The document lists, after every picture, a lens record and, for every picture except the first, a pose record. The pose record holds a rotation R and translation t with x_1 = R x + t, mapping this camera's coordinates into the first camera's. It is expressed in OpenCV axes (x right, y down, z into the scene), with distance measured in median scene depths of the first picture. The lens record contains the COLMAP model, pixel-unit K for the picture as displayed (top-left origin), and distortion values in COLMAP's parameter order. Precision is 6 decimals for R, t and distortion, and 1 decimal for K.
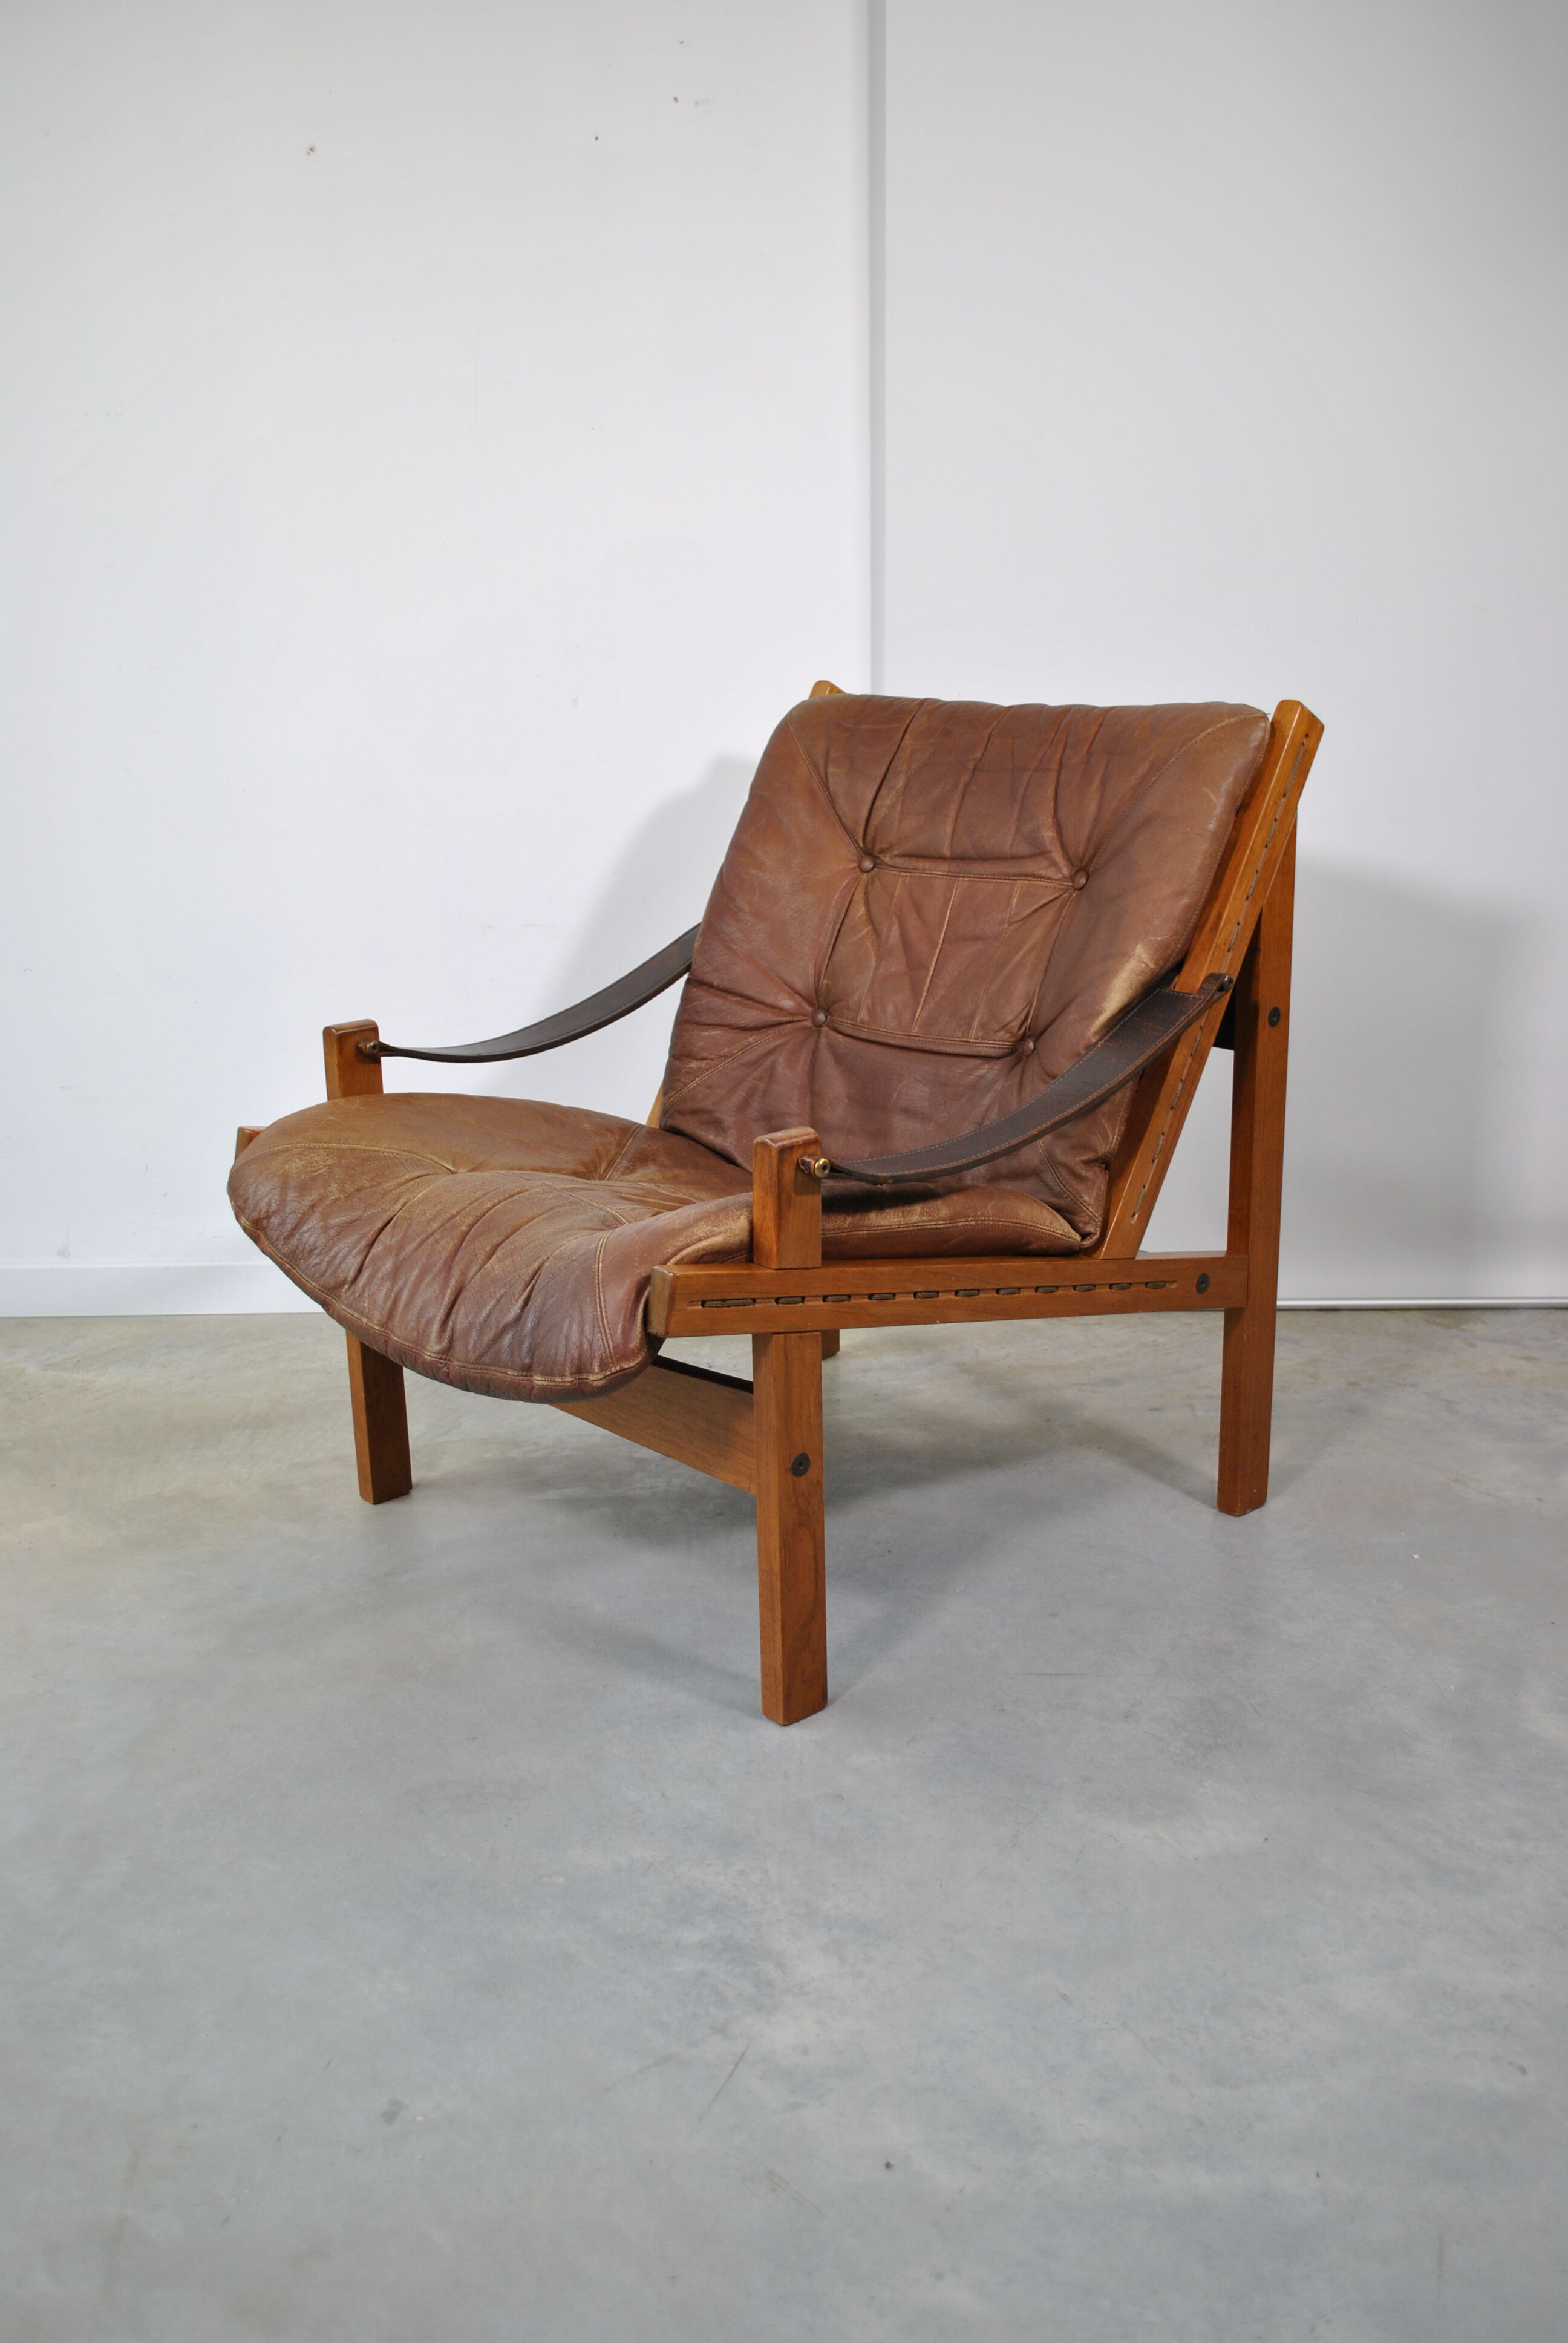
lens RADIAL K [[2104.7, 0, 782.7], [0, 2104.7, 1268.3], [0, 0, 1]] dist [-0.049075, 0.012936]
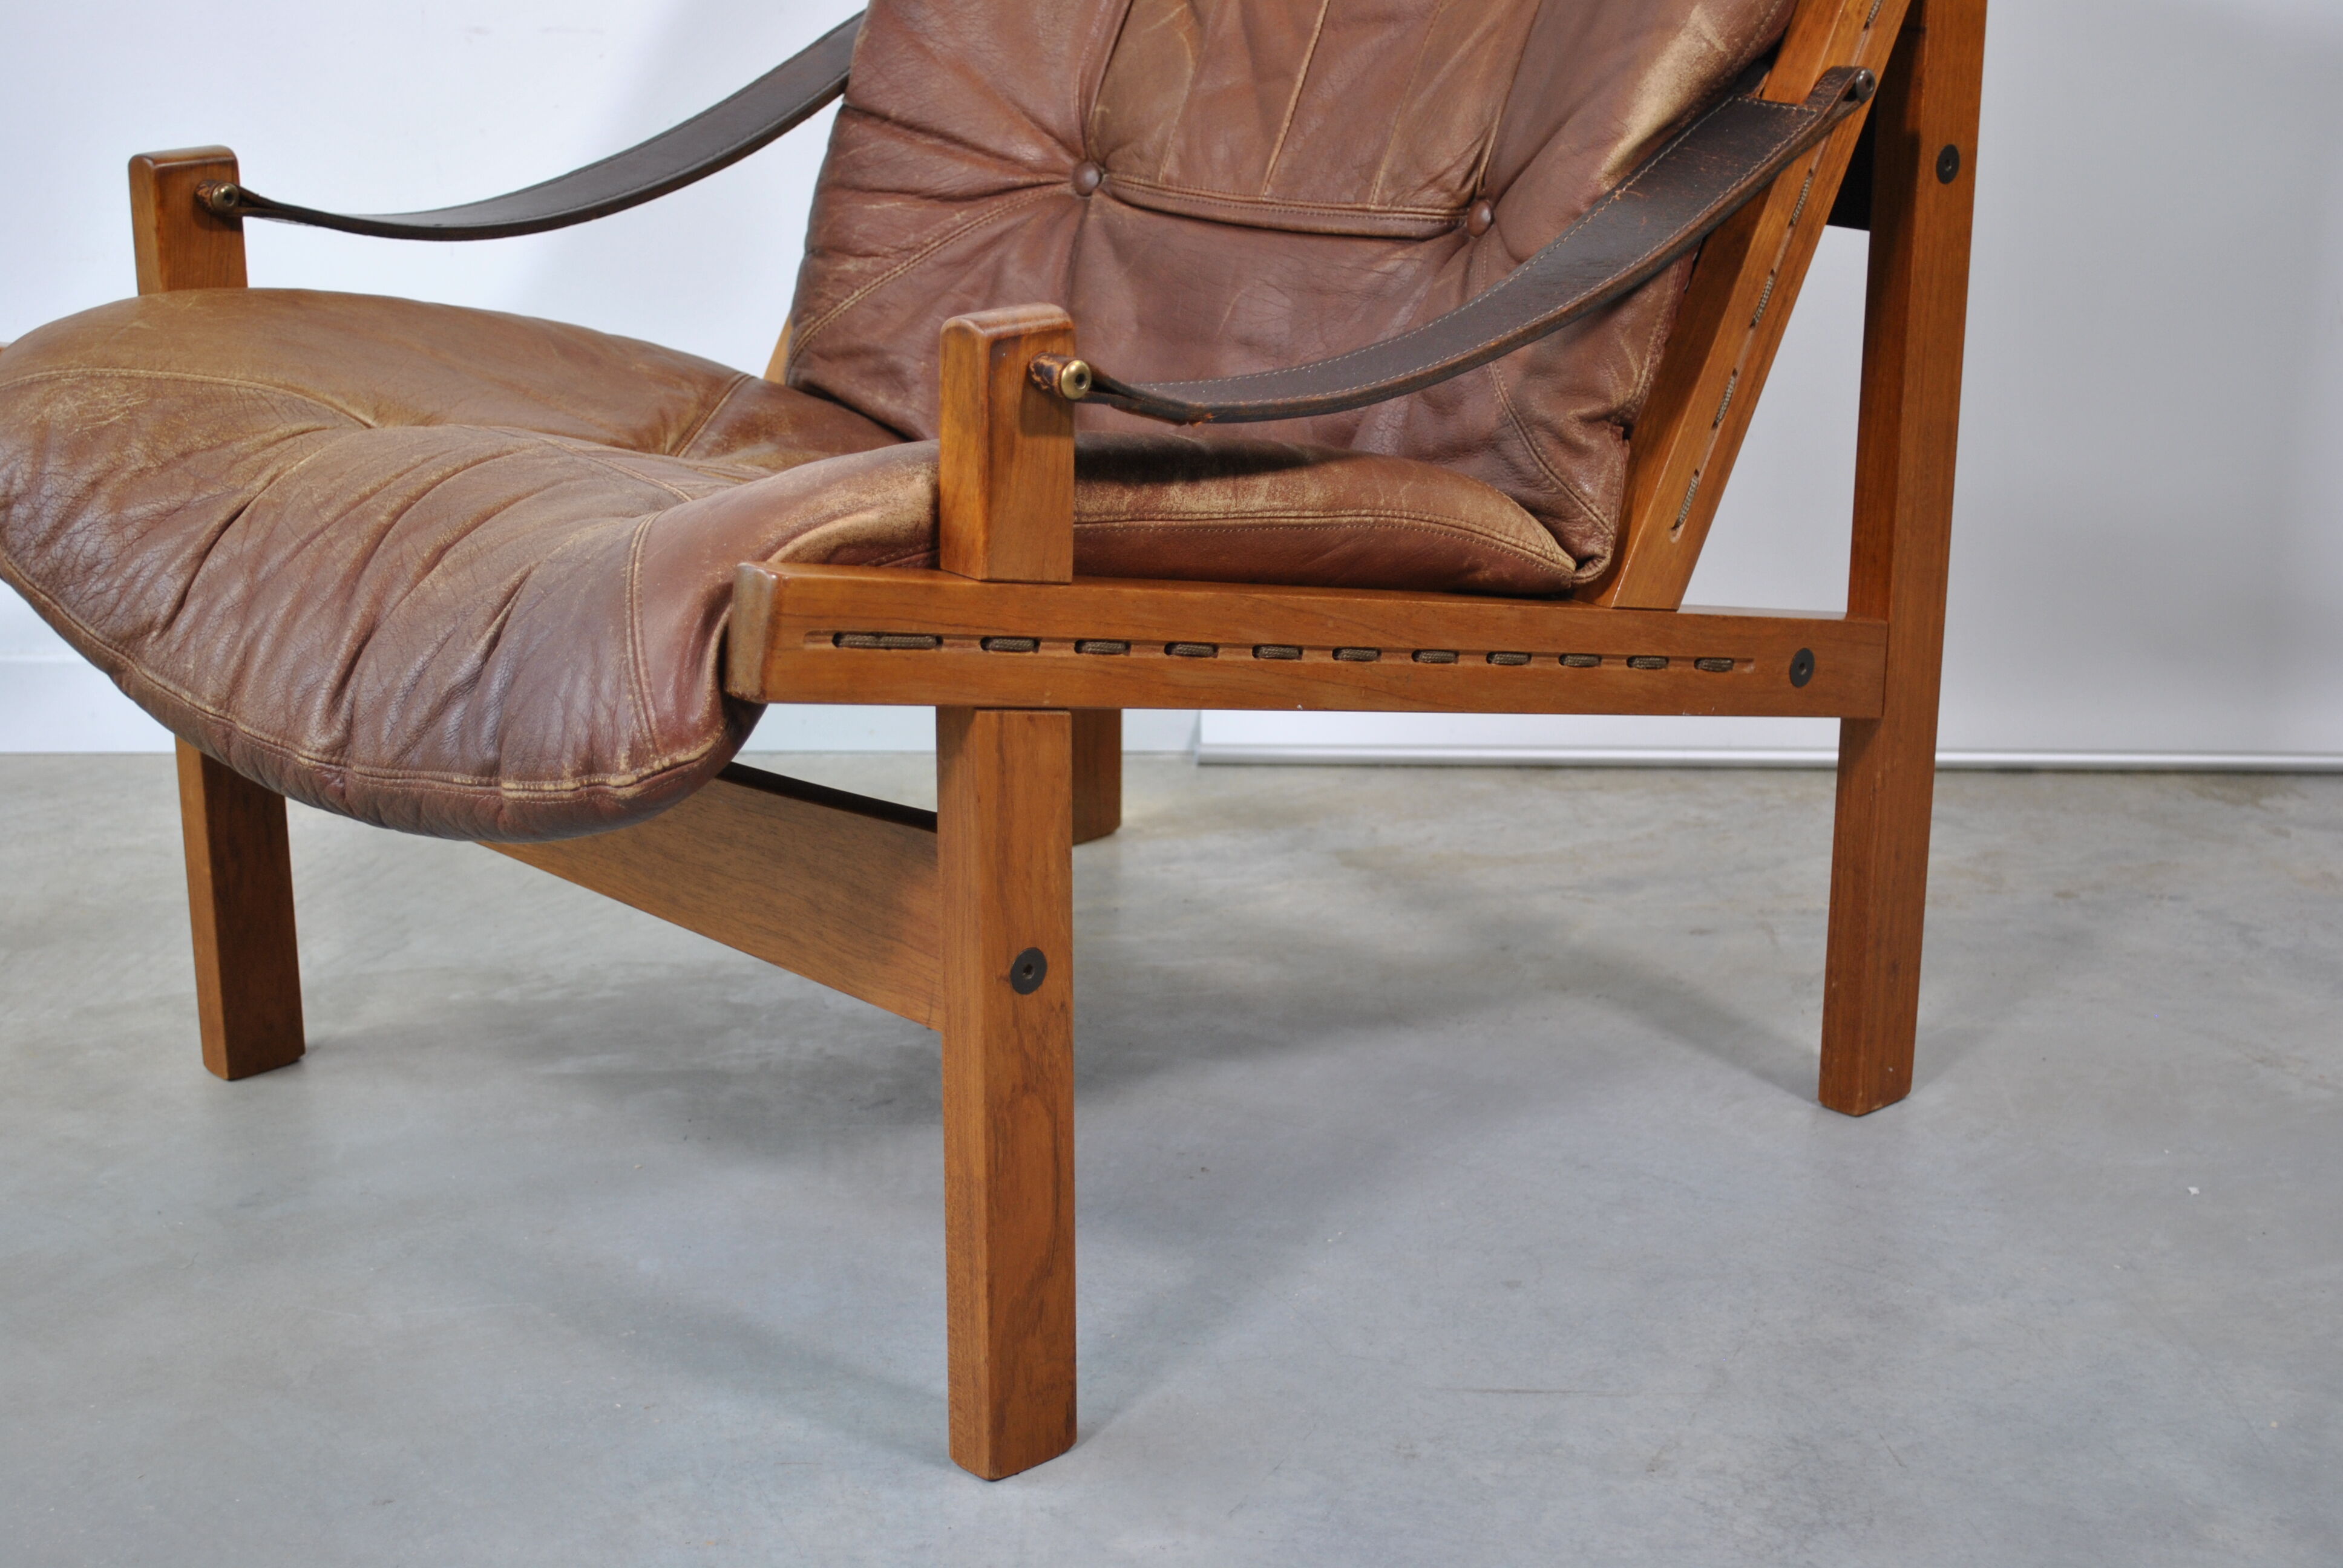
lens RADIAL K [[3547.9, 0, 1173.2], [0, 3547.9, 900.2], [0, 0, 1]] dist [0.013621, 0.000000]
pose [[0.999310, 0.012248, 0.035061, 0.011436], [-0.013144, 0.999590, 0.025441, 0.046284], [-0.034735, -0.025884, 0.999061, 0.113833]]
